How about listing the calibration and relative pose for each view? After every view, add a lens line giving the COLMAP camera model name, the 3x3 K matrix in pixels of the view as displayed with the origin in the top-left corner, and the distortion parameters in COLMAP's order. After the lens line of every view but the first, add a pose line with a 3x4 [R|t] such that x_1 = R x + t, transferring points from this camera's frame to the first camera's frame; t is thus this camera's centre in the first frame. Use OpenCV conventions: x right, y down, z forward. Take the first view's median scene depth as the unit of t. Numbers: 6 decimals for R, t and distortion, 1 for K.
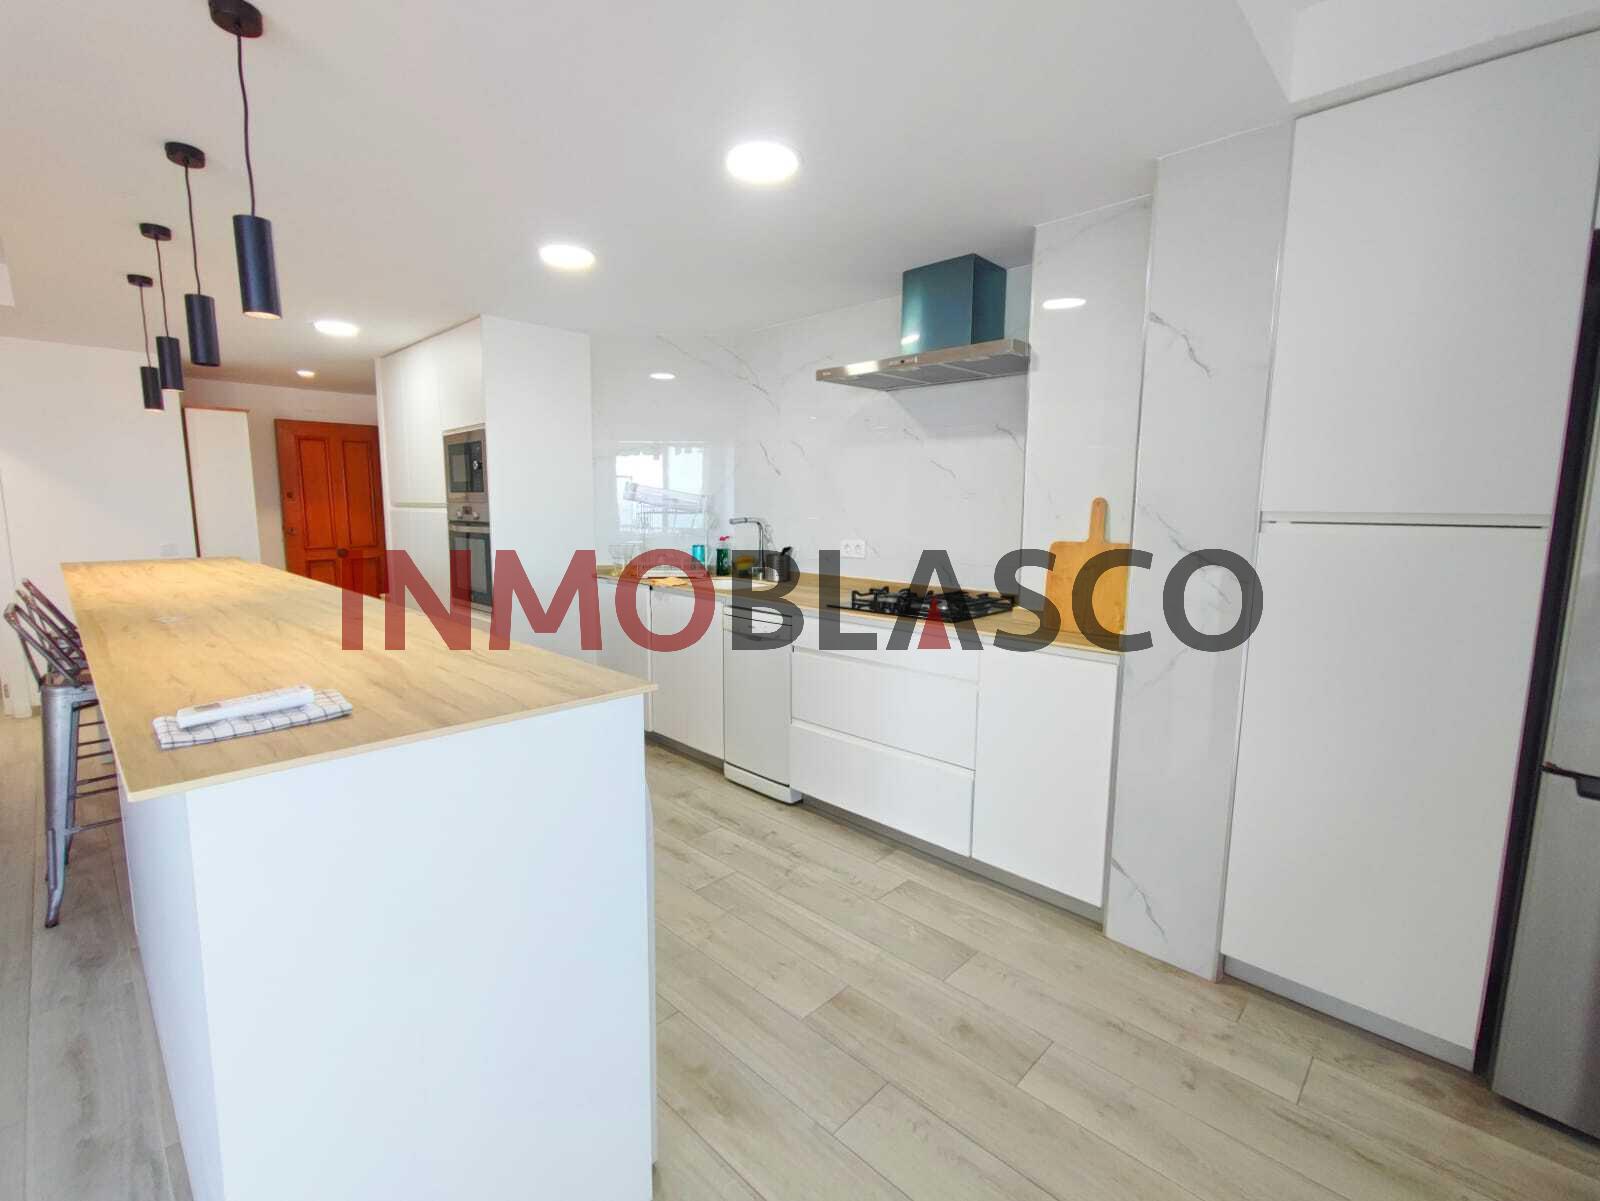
lens RADIAL K [[723.2, 0, 798.2], [0, 723.2, 596.5], [0, 0, 1]] dist [-0.002377, 0.001545]
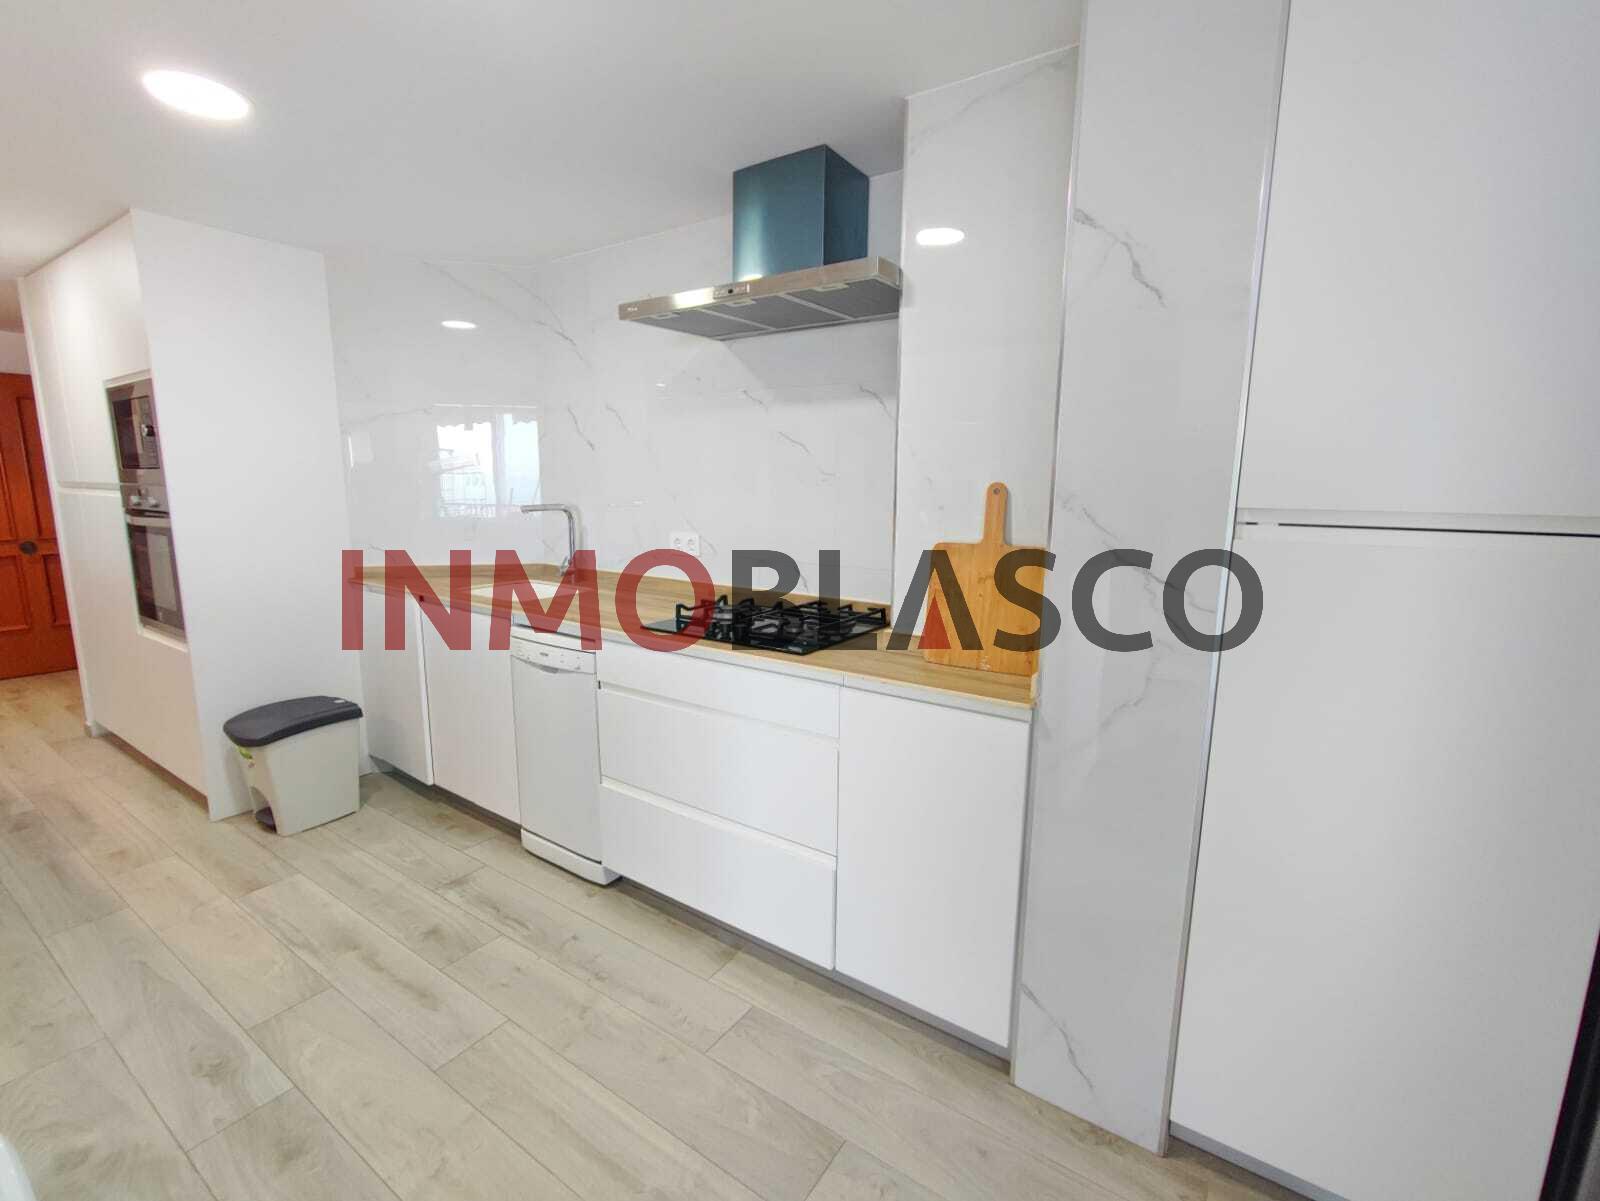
lens RADIAL K [[723.2, 0, 797.1], [0, 723.2, 602.0], [0, 0, 1]] dist [-0.002377, 0.001545]
pose [[0.984709, -0.026085, 0.172243, 0.075491], [0.019384, 0.998993, 0.040472, -0.042458], [-0.173126, -0.036515, 0.984223, 0.264420]]
